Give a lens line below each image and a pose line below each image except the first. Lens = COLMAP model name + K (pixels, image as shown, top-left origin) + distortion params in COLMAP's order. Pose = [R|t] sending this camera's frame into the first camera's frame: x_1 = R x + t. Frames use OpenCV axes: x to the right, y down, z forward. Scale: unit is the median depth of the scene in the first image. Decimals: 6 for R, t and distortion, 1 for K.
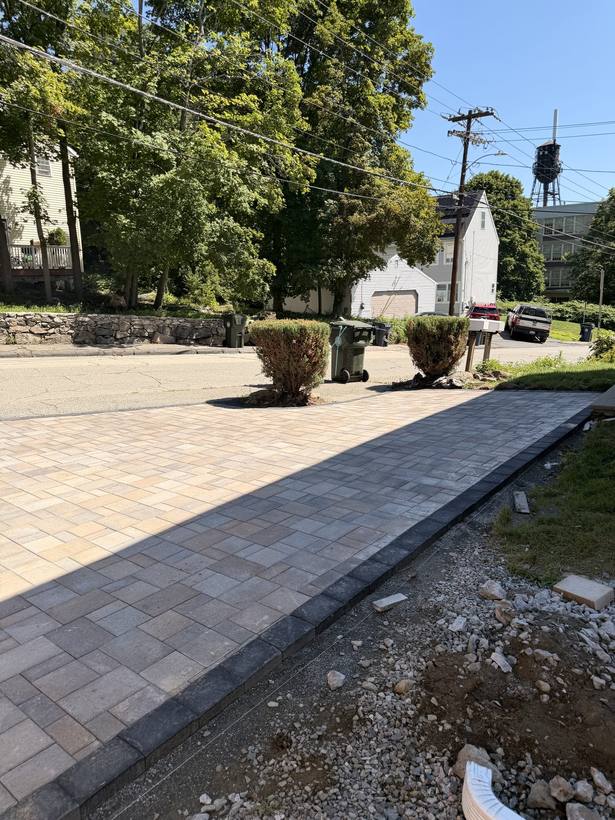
lens RADIAL K [[586.8, 0, 313.1], [0, 586.8, 412.4], [0, 0, 1]] dist [0.041748, -0.056245]
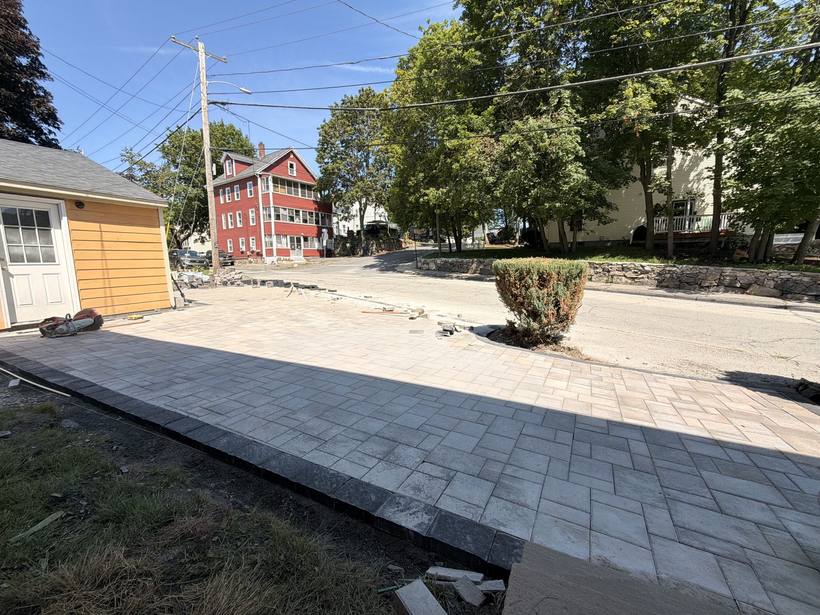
lens RADIAL K [[331.5, 0, 408.4], [0, 331.5, 306.6], [0, 0, 1]] dist [-0.003166, 0.001390]
pose [[0.156240, 0.141896, -0.977474, 0.243559], [-0.193856, 0.974785, 0.110520, -0.051408], [0.968509, 0.172221, 0.179808, 0.366191]]
